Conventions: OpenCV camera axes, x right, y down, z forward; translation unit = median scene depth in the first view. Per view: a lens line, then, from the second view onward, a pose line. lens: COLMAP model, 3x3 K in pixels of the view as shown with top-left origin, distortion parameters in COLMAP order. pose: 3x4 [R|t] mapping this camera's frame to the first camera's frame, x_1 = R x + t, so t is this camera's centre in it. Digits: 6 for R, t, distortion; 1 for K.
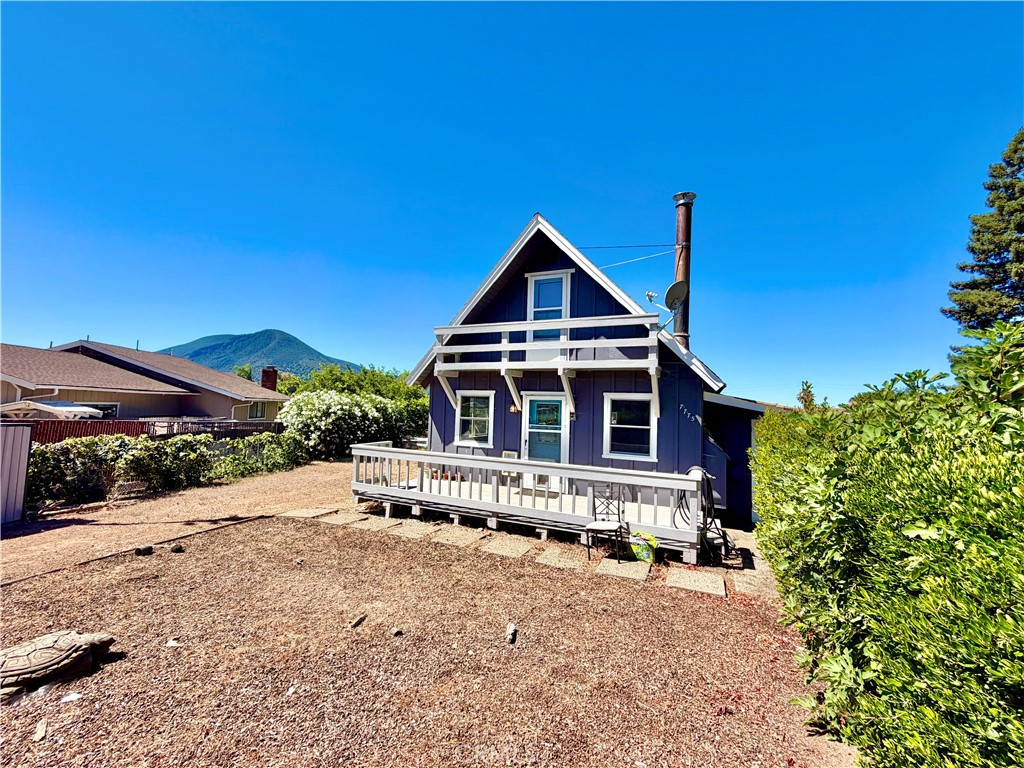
lens RADIAL K [[407.2, 0, 510.3], [0, 407.2, 385.3], [0, 0, 1]] dist [-0.000657, 0.000318]
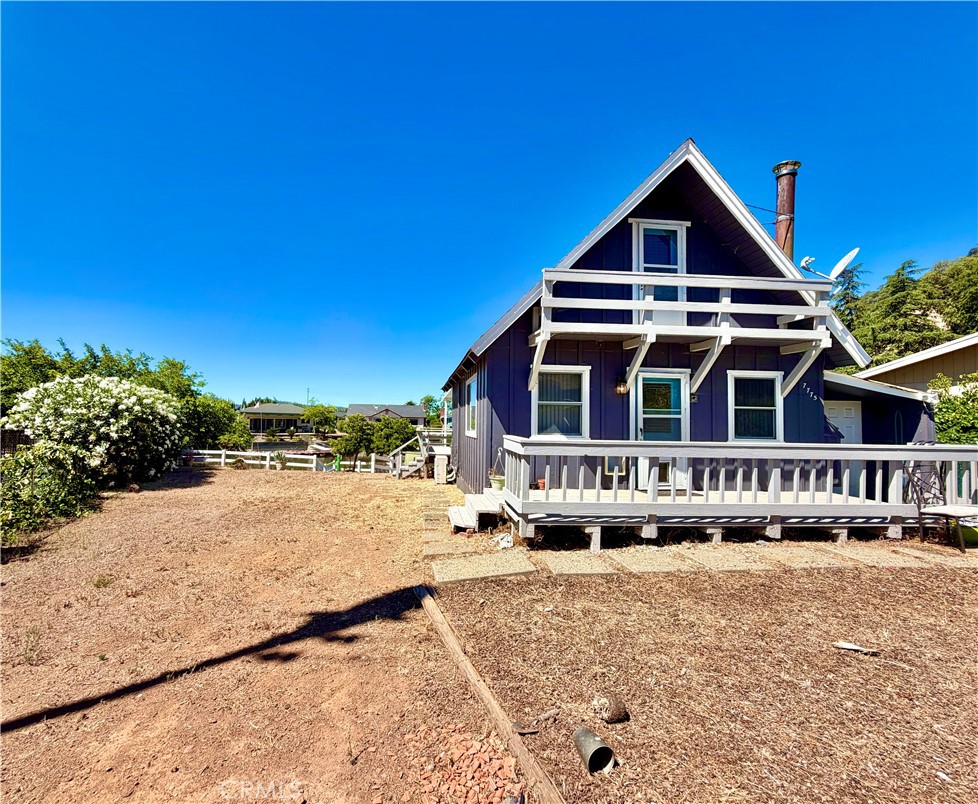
lens RADIAL K [[426.5, 0, 446.2], [0, 426.5, 400.4], [0, 0, 1]] dist [0.002887, 0.000391]
pose [[0.877768, 0.005334, 0.479056, -0.687143], [-0.014869, 0.999760, 0.016114, 0.072223], [-0.478855, -0.021267, 0.877636, 0.449398]]
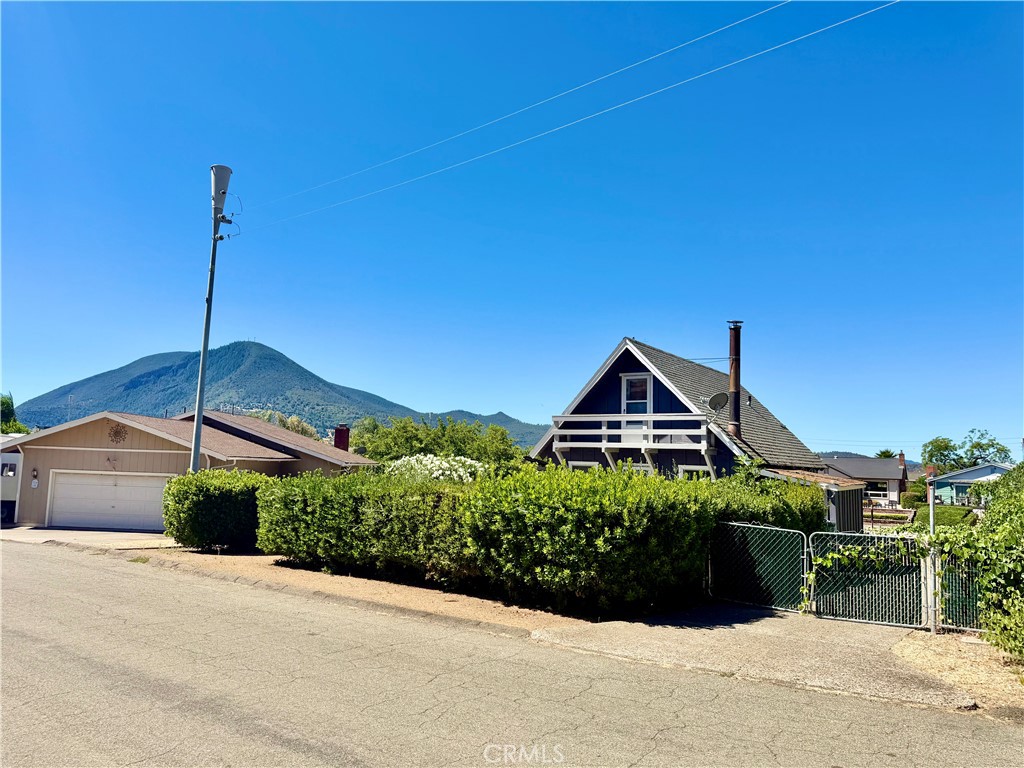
lens RADIAL K [[724.9, 0, 506.8], [0, 724.9, 380.5], [0, 0, 1]] dist [0.032888, -0.034798]
pose [[0.983479, -0.023257, -0.179521, 0.101535], [0.011529, 0.997747, -0.066098, -0.104213], [0.180653, 0.062937, 0.981531, -1.416878]]
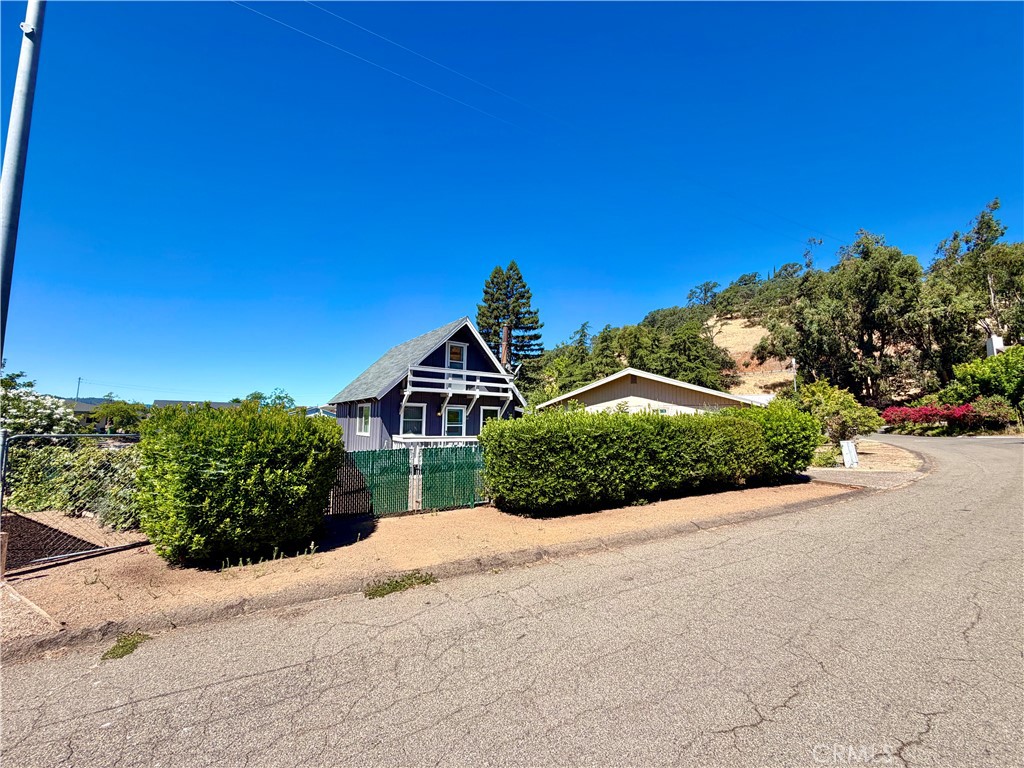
lens RADIAL K [[407.2, 0, 511.1], [0, 407.2, 383.4], [0, 0, 1]] dist [-0.000657, 0.000318]
pose [[0.502627, 0.057366, 0.862598, -1.422046], [-0.048585, 0.998093, -0.038067, -0.024767], [-0.863137, -0.022775, 0.504455, -0.190606]]
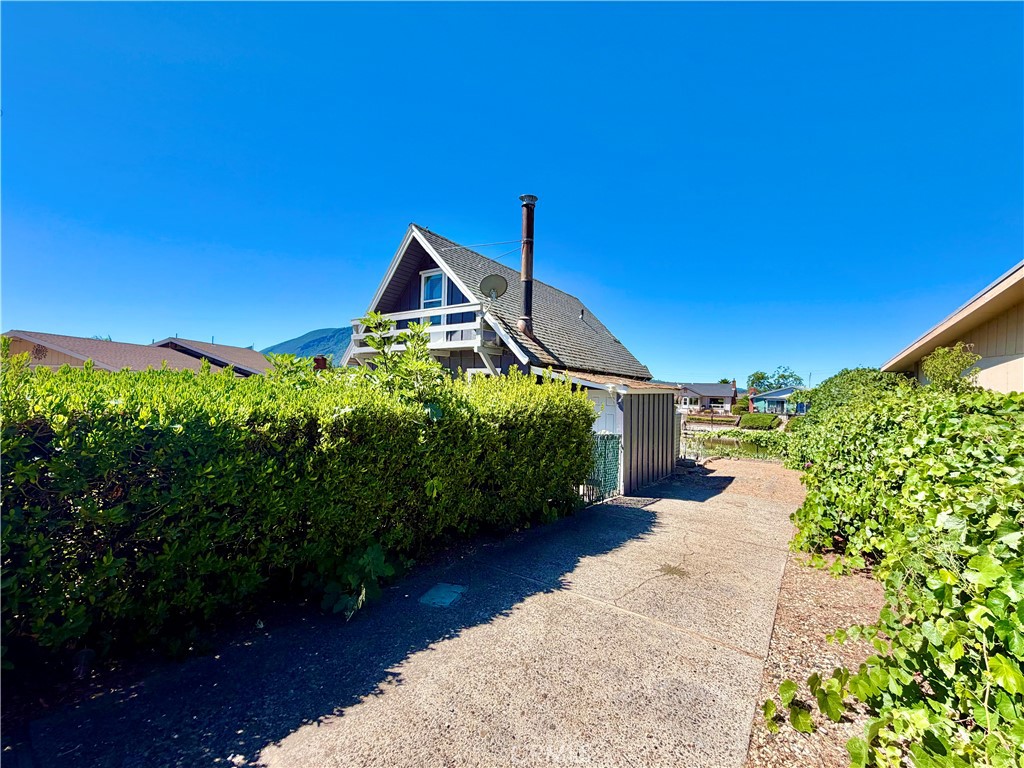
lens RADIAL K [[407.2, 0, 510.5], [0, 407.2, 385.6], [0, 0, 1]] dist [-0.000657, 0.000318]
pose [[0.981052, -0.006691, -0.193627, 0.551822], [0.013671, 0.999303, 0.034737, 0.027207], [0.193259, -0.036726, 0.980460, -0.156512]]
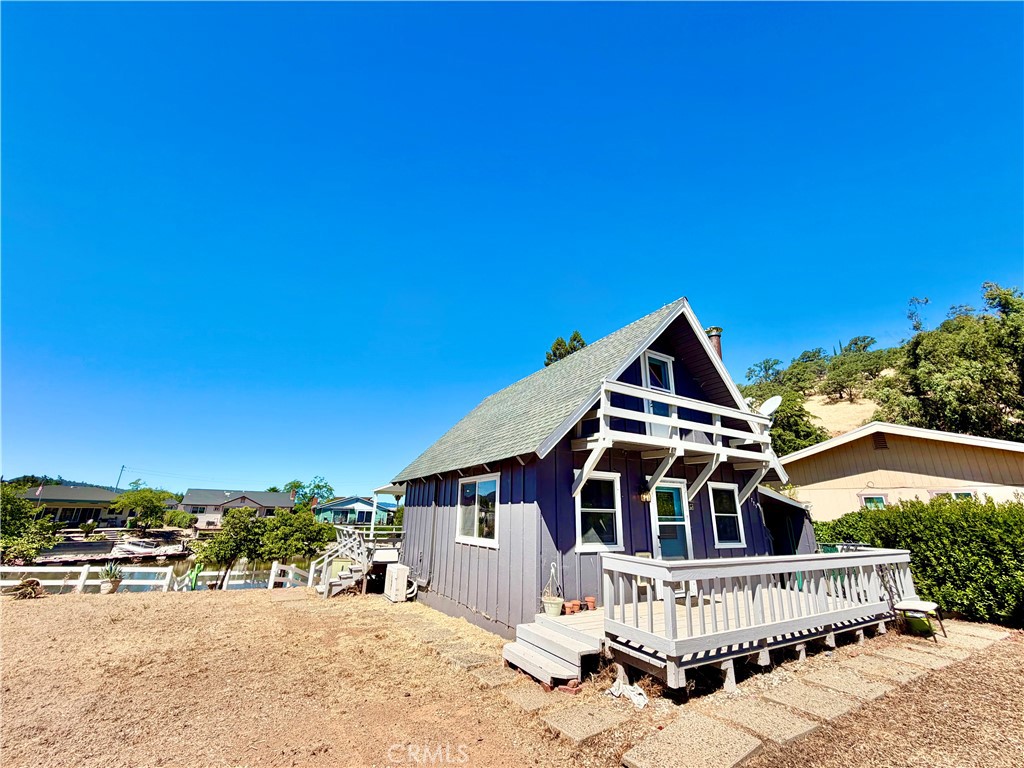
lens RADIAL K [[407.2, 0, 511.3], [0, 407.2, 383.5], [0, 0, 1]] dist [-0.000657, 0.000318]
pose [[0.576553, 0.229033, 0.784303, -0.861014], [-0.046647, 0.967570, -0.248260, 0.053926], [-0.815727, 0.106549, 0.568539, 0.737724]]
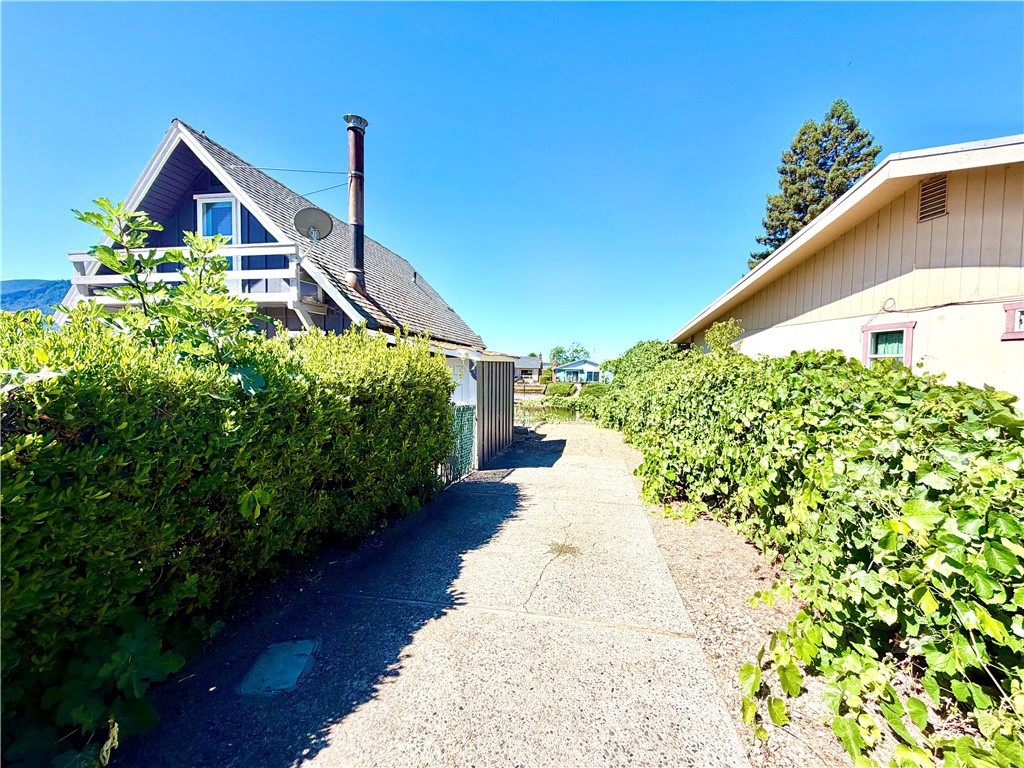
lens RADIAL K [[407.2, 0, 510.2], [0, 407.2, 385.4], [0, 0, 1]] dist [-0.000657, 0.000318]
pose [[0.970686, -0.025052, 0.239043, 0.491838], [0.000682, 0.994836, 0.101488, 0.045283], [-0.240351, -0.098350, 0.965691, -0.049789]]
